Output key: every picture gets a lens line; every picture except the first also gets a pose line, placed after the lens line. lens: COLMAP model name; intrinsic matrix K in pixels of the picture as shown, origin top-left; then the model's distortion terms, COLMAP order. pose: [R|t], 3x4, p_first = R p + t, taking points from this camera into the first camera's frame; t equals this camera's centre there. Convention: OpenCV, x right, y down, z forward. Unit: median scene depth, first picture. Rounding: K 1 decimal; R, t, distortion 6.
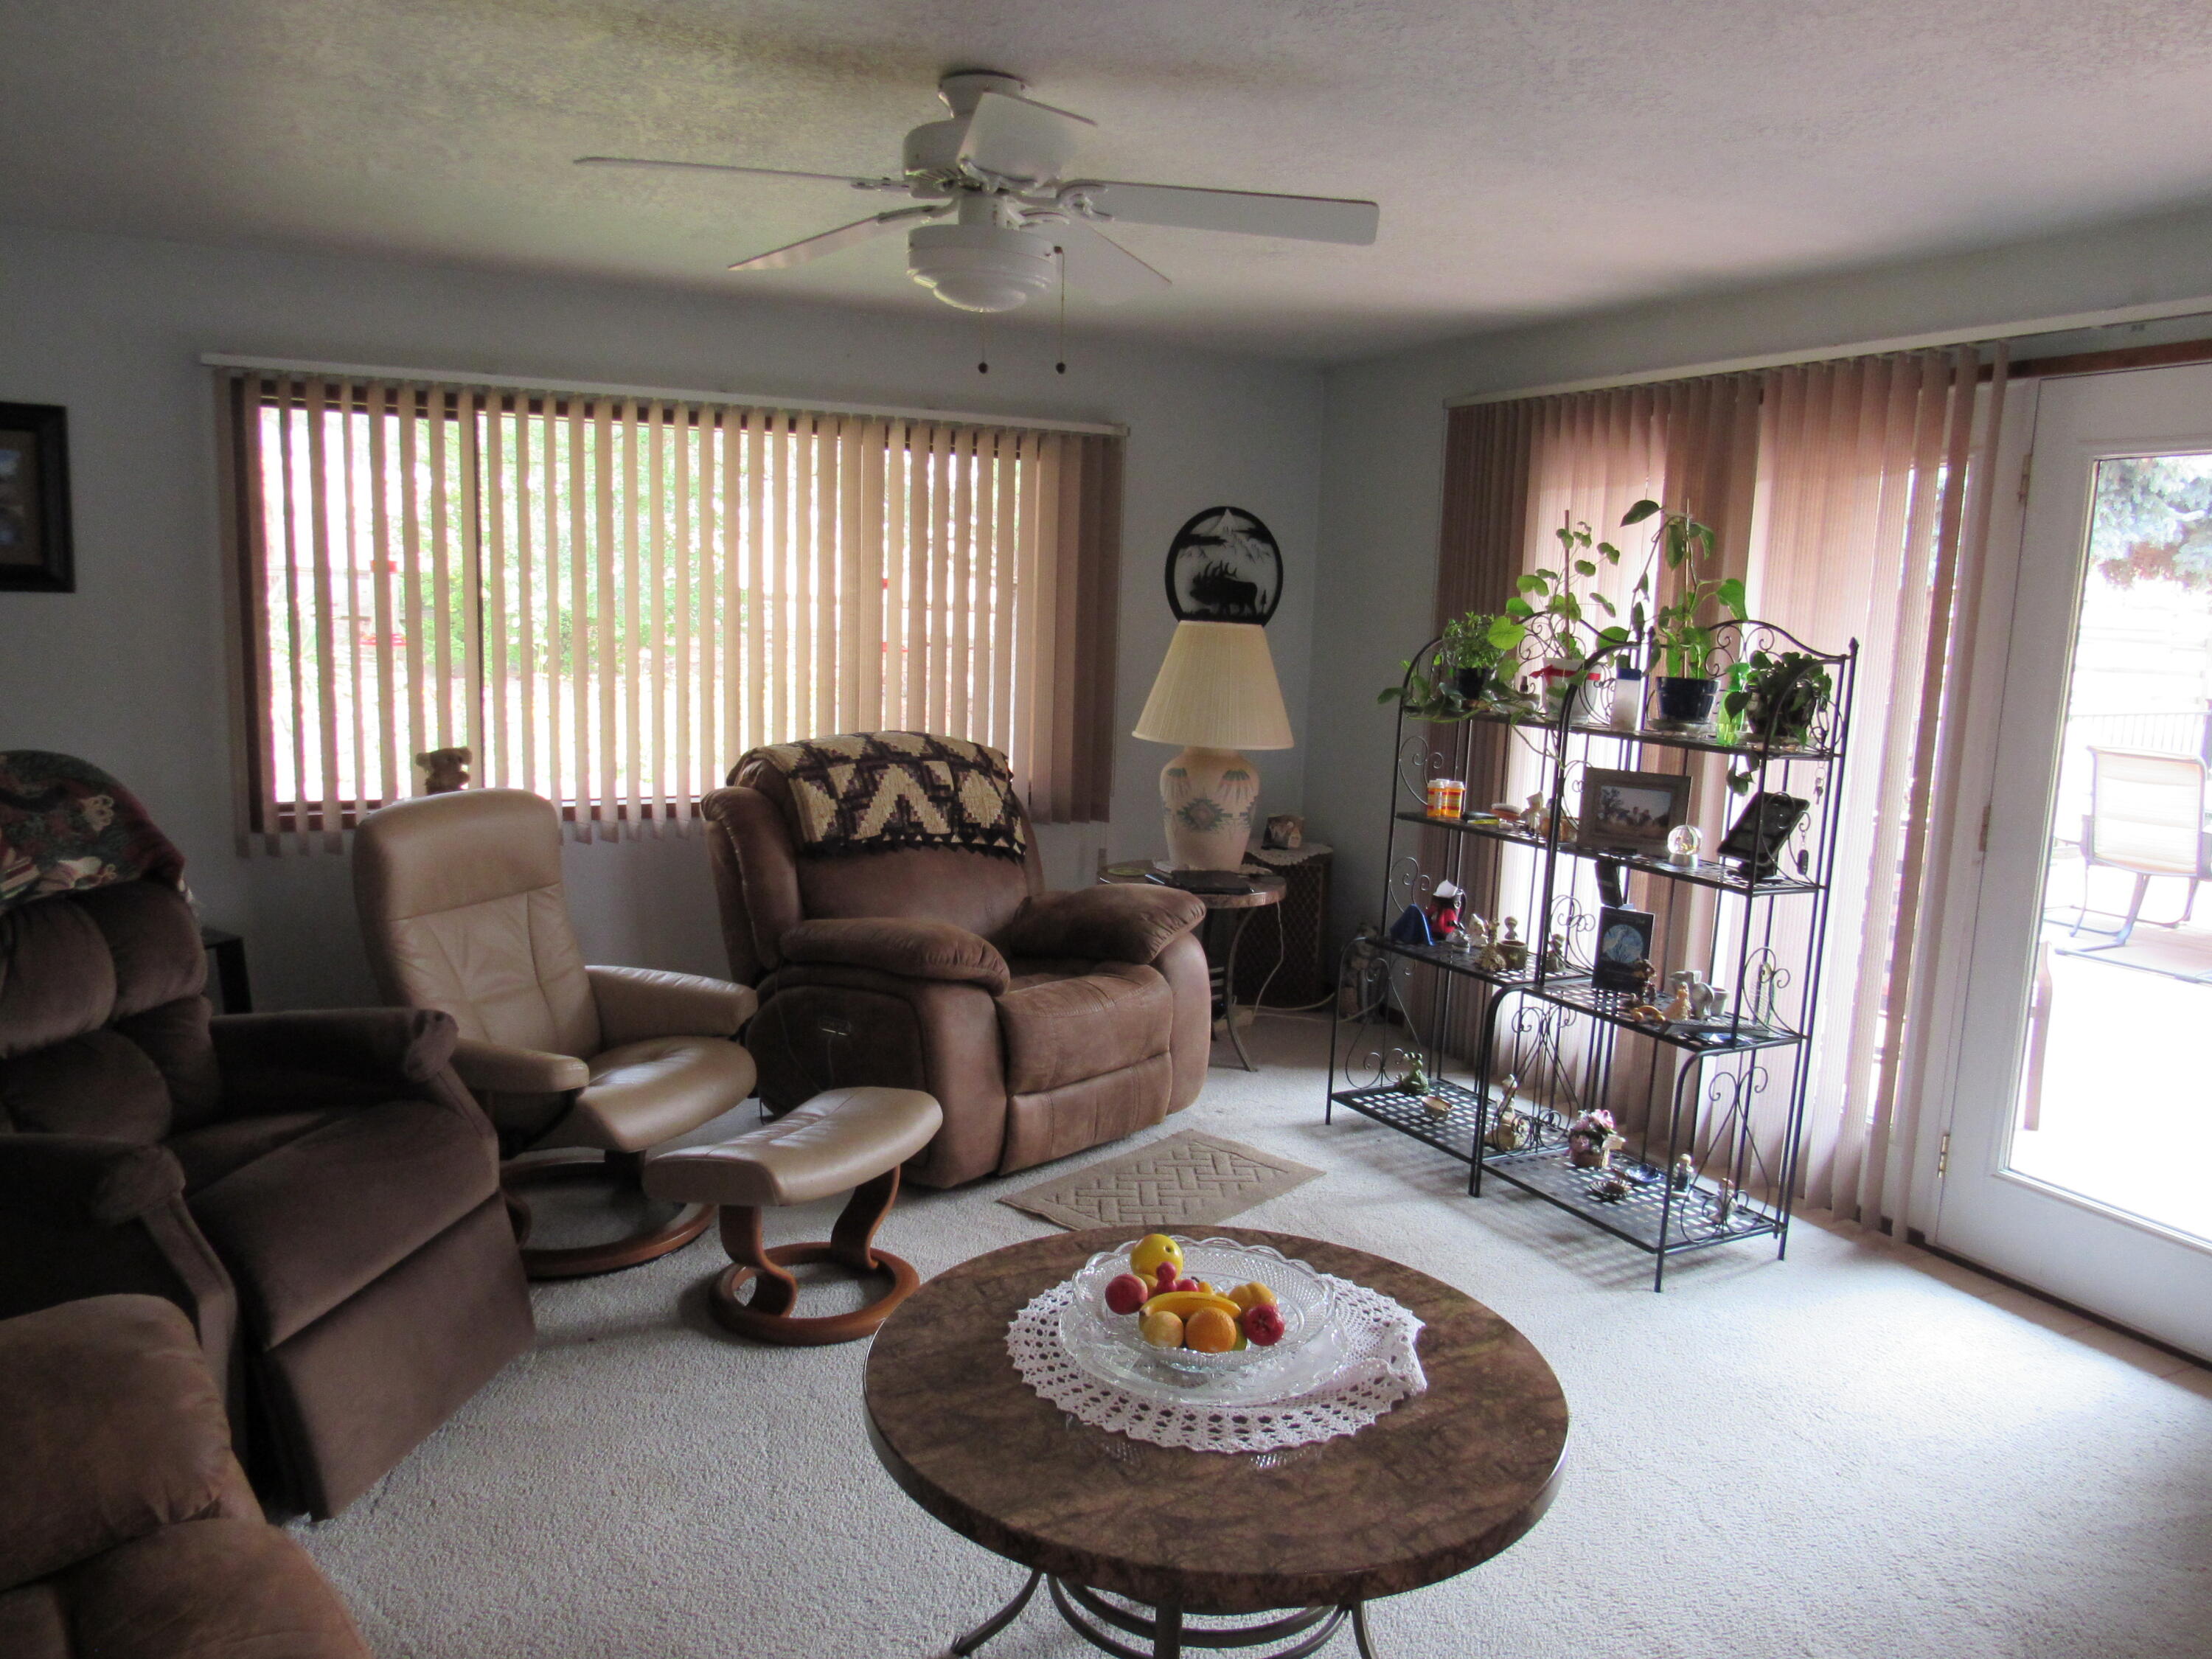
lens RADIAL K [[1566.0, 0, 1111.3], [0, 1566.0, 837.0], [0, 0, 1]] dist [-0.018418, -0.012161]
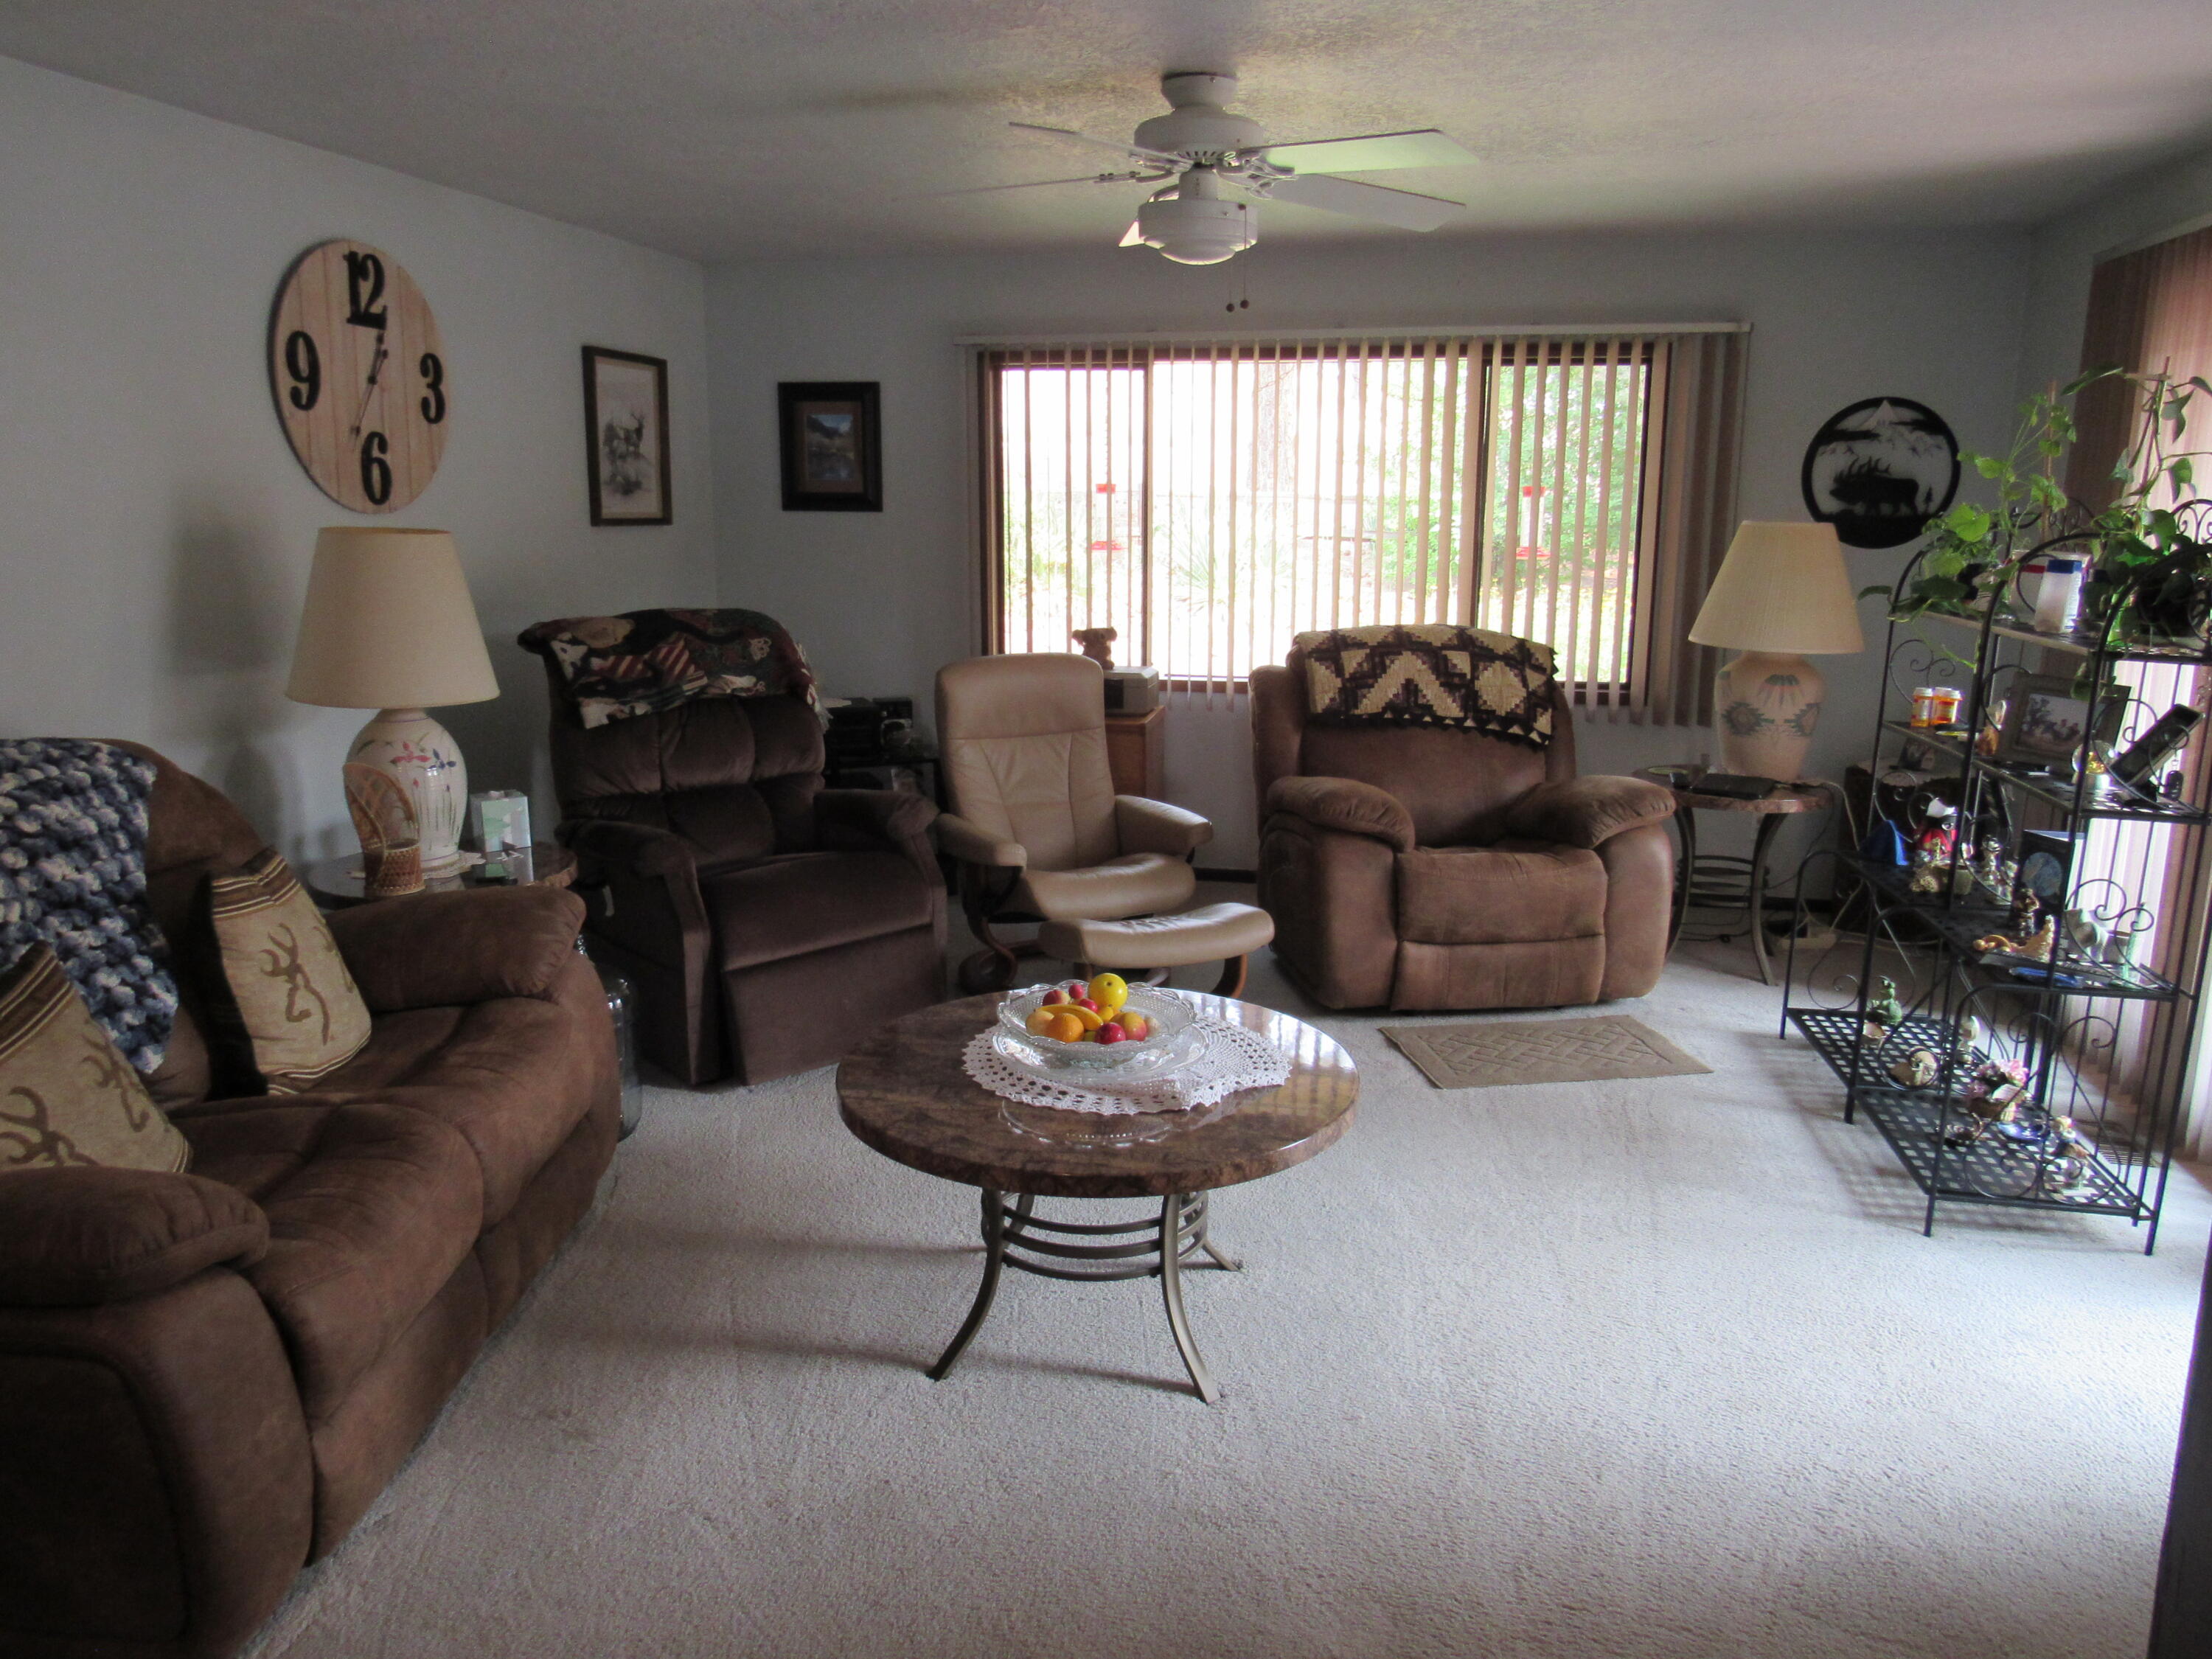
lens RADIAL K [[1566.0, 0, 1088.6], [0, 1566.0, 827.7], [0, 0, 1]] dist [-0.018418, -0.012161]
pose [[0.777120, 0.101755, -0.621072, 0.401637], [-0.075867, 0.994793, 0.068055, 0.020795], [0.624763, -0.005769, 0.780793, -0.021535]]
